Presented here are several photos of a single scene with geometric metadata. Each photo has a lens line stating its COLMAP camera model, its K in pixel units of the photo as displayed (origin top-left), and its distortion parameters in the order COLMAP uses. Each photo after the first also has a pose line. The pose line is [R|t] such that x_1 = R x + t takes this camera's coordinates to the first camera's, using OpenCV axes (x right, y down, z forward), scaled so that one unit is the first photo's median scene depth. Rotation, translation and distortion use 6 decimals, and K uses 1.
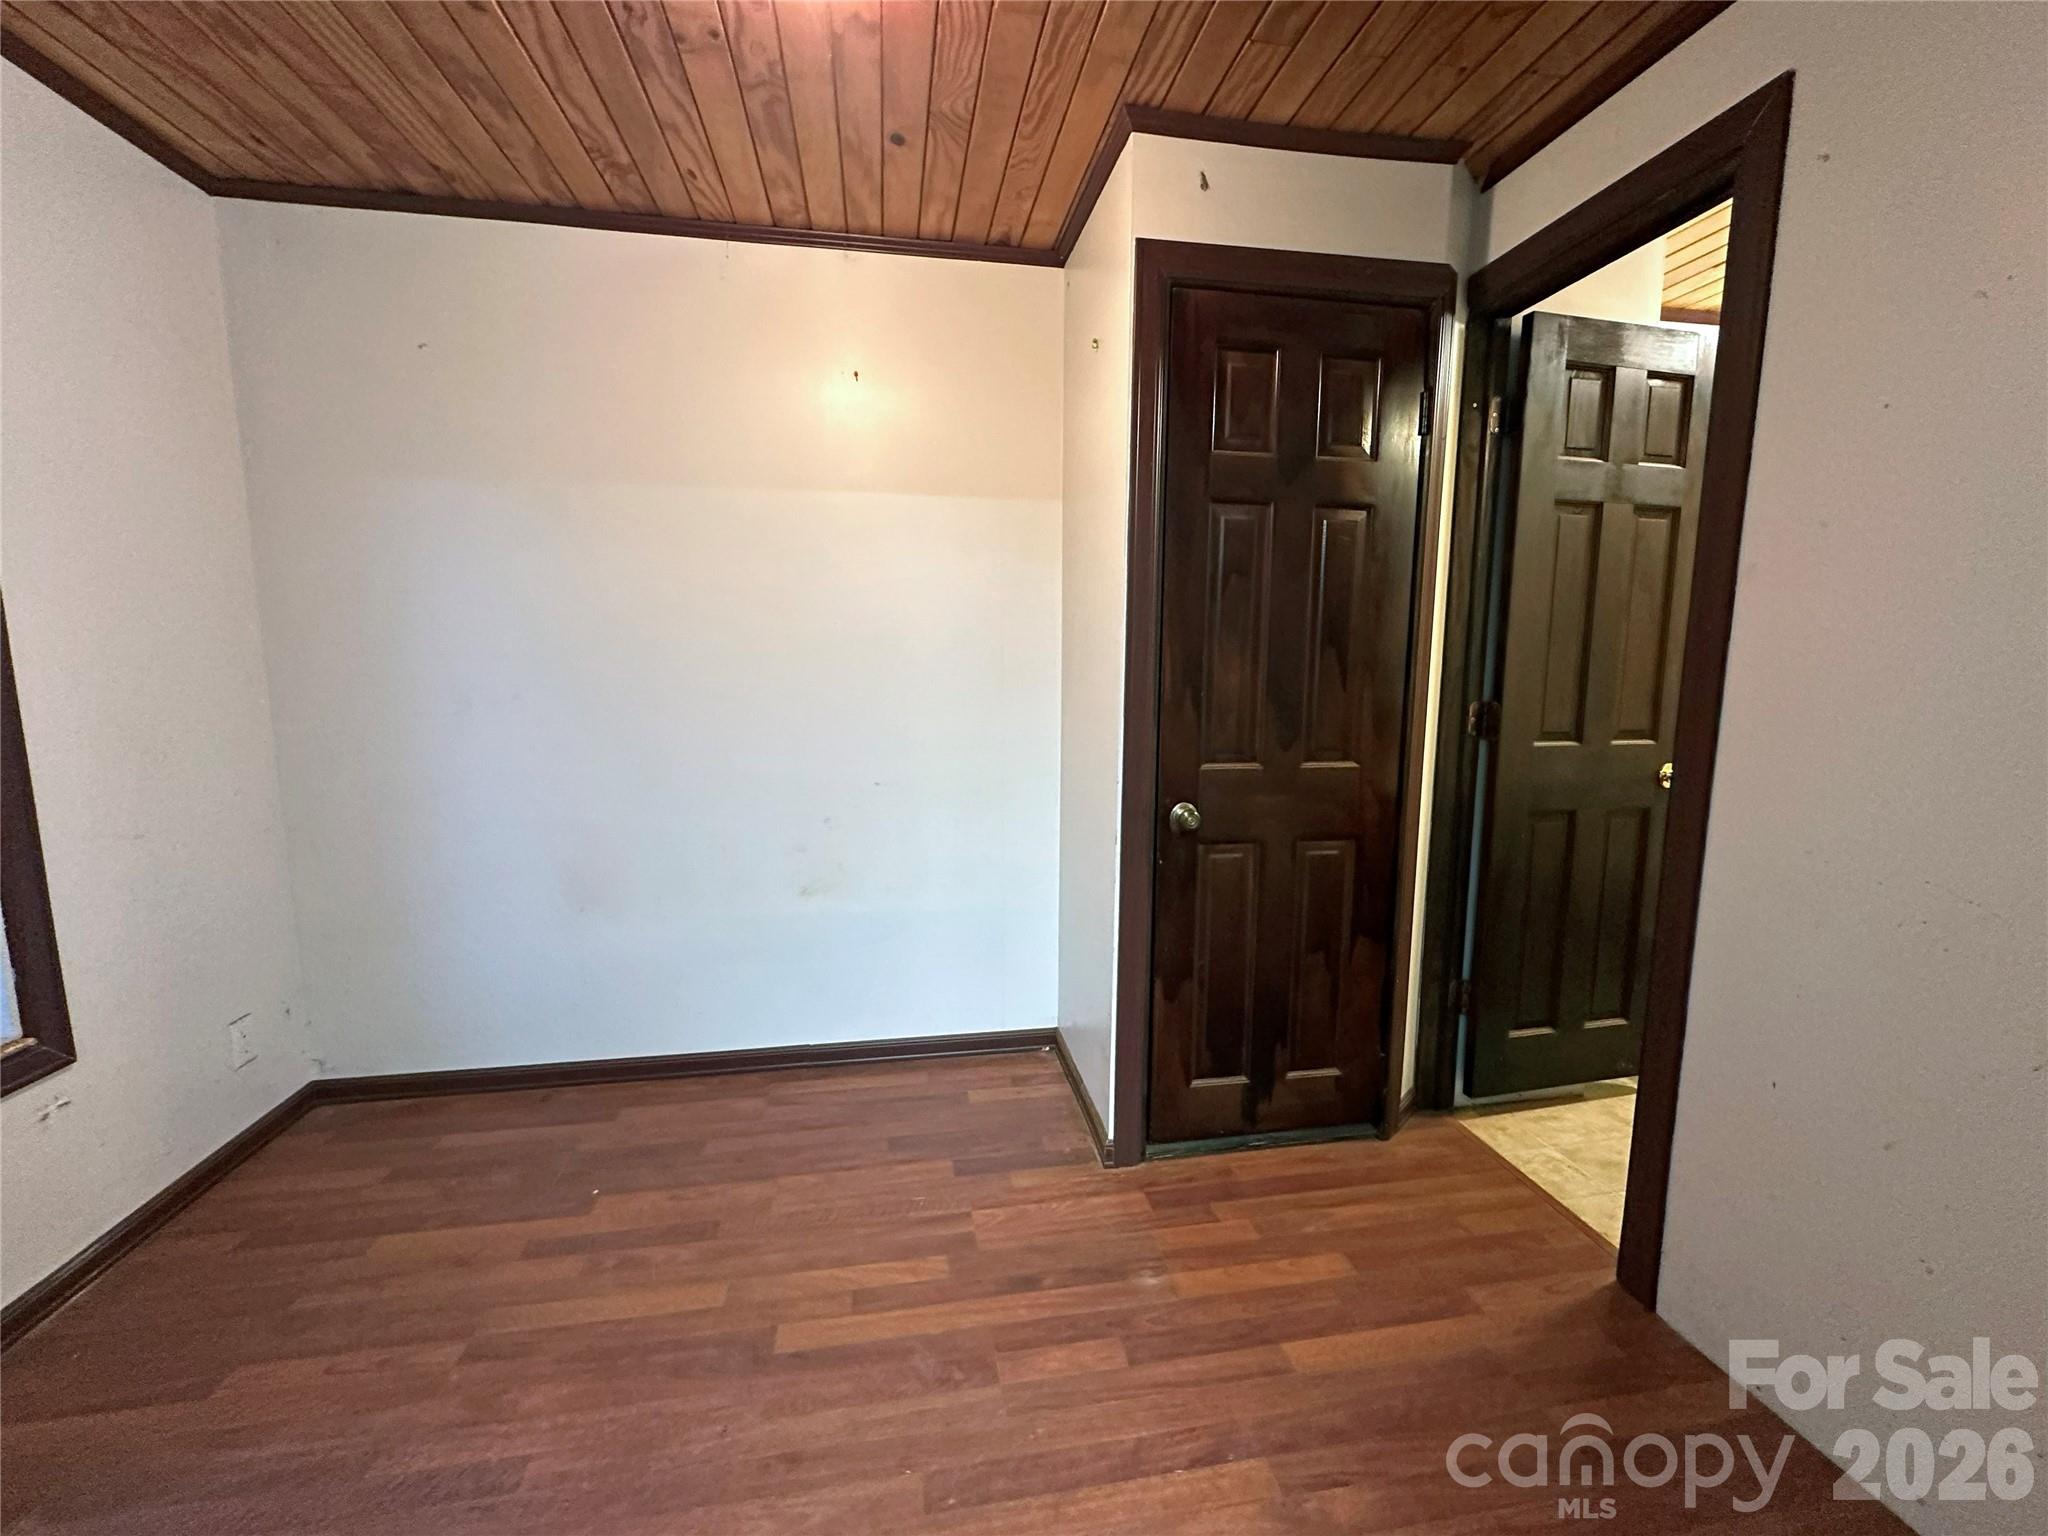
lens RADIAL K [[813.2, 0, 1025.7], [0, 813.2, 766.7], [0, 0, 1]] dist [-0.001786, 0.000166]
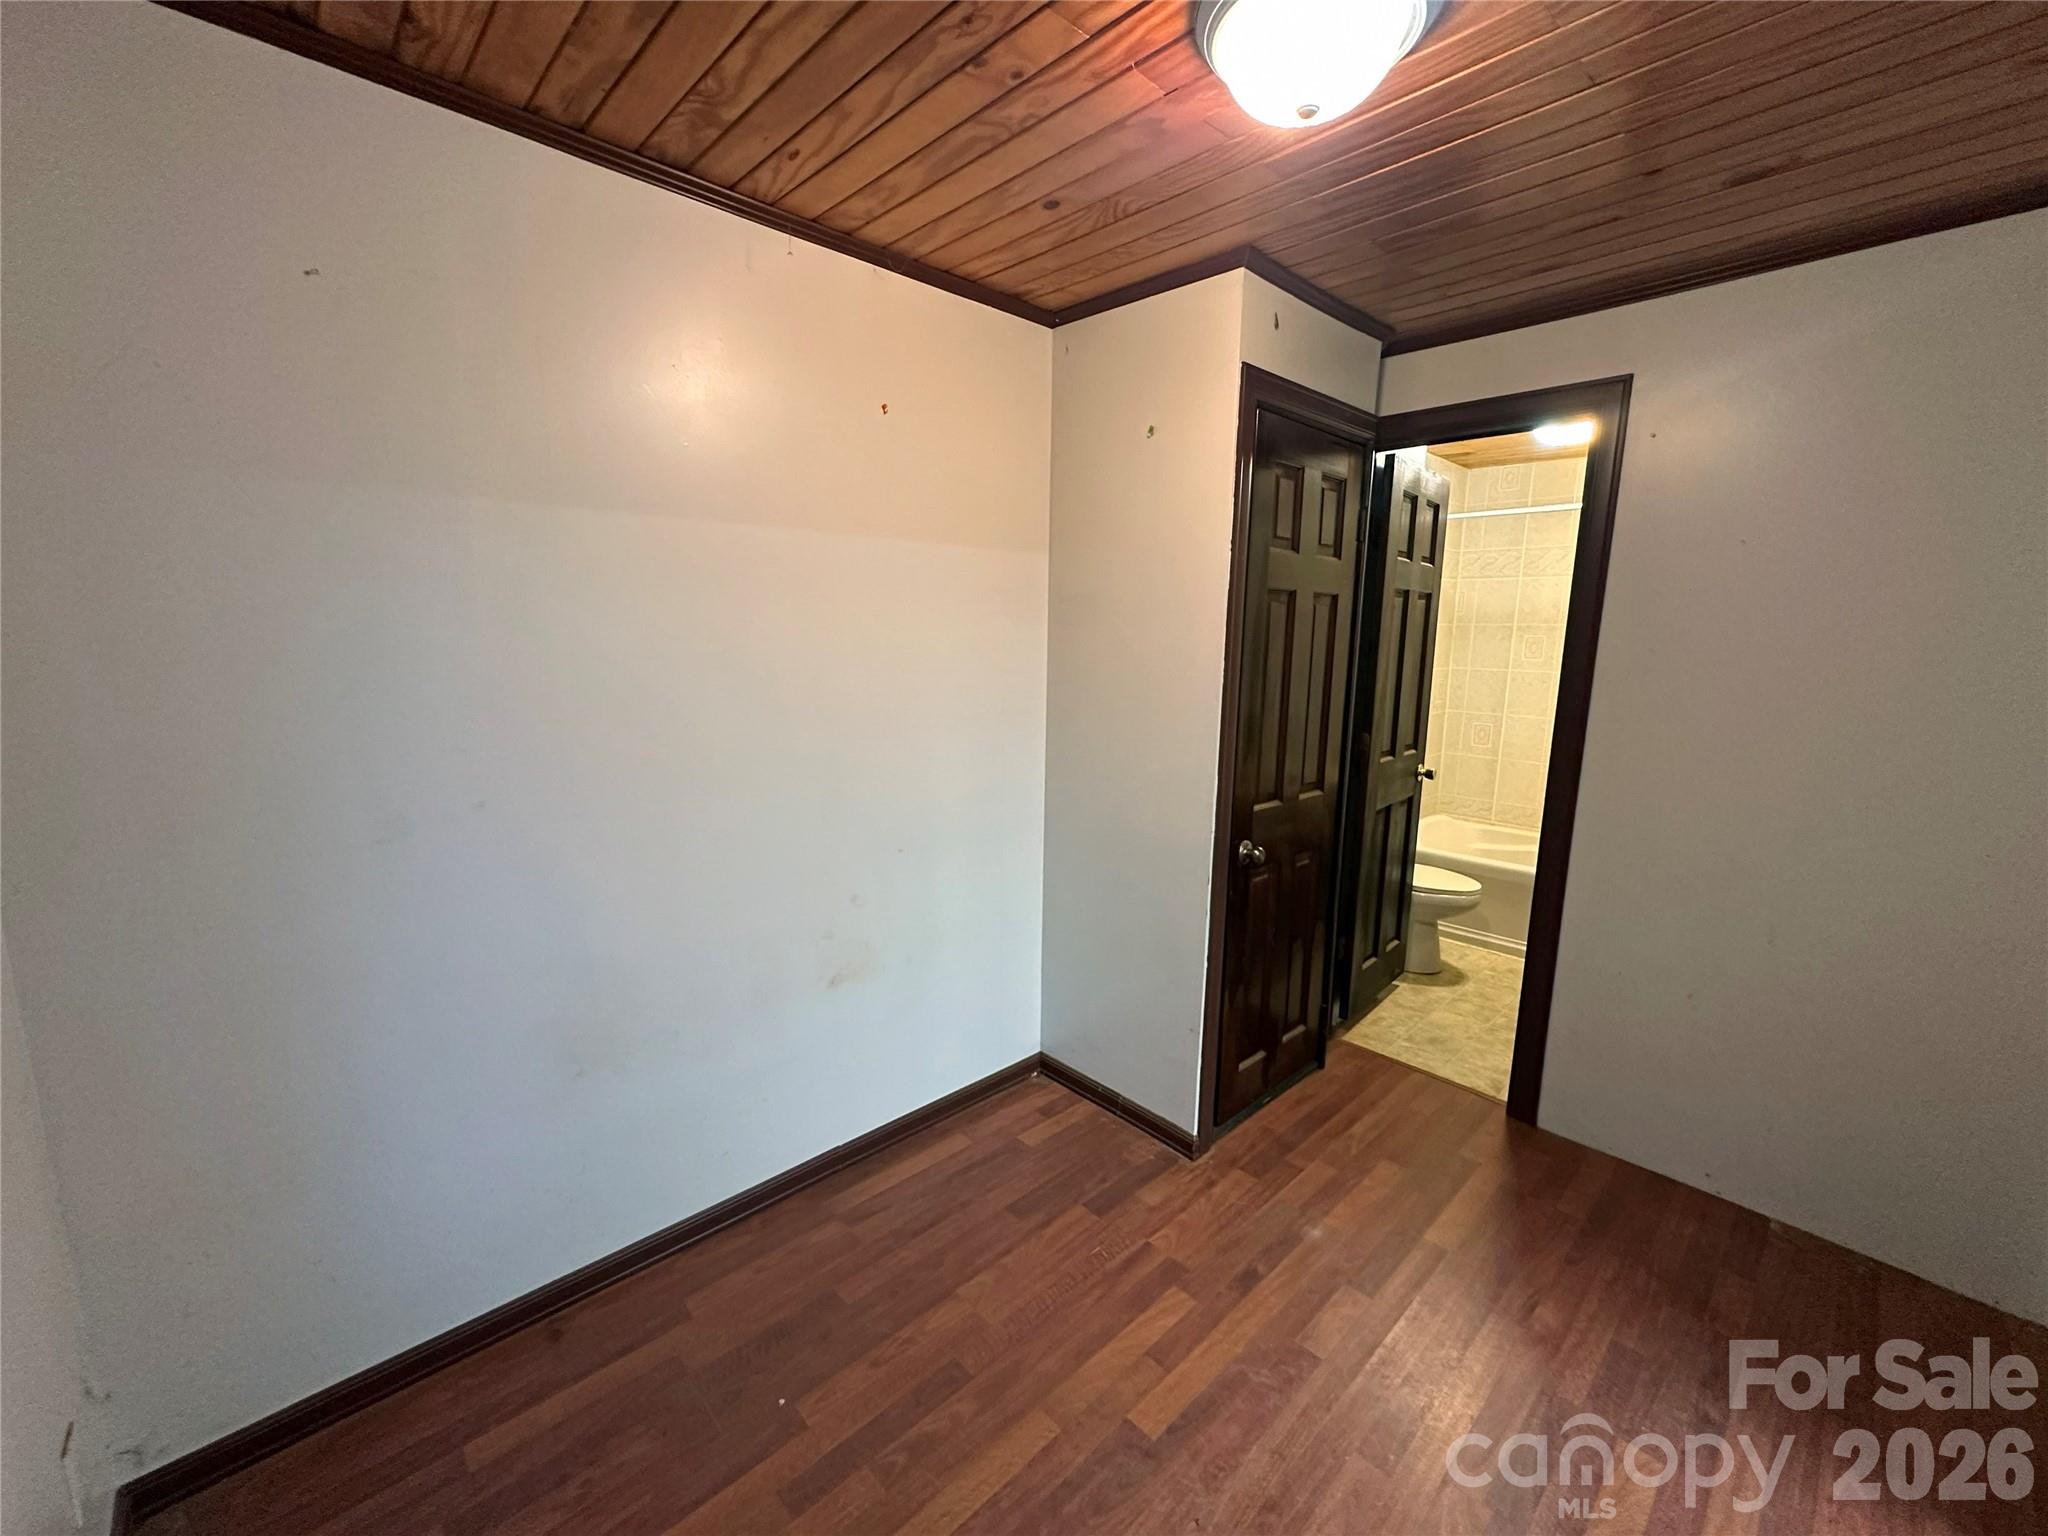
lens RADIAL K [[813.2, 0, 1025.7], [0, 813.2, 765.8], [0, 0, 1]] dist [-0.001786, 0.000166]
pose [[0.834669, -0.082916, 0.544475, -0.735913], [0.059018, 0.996375, 0.061261, -0.162178], [-0.547581, -0.018998, 0.836537, 0.188382]]
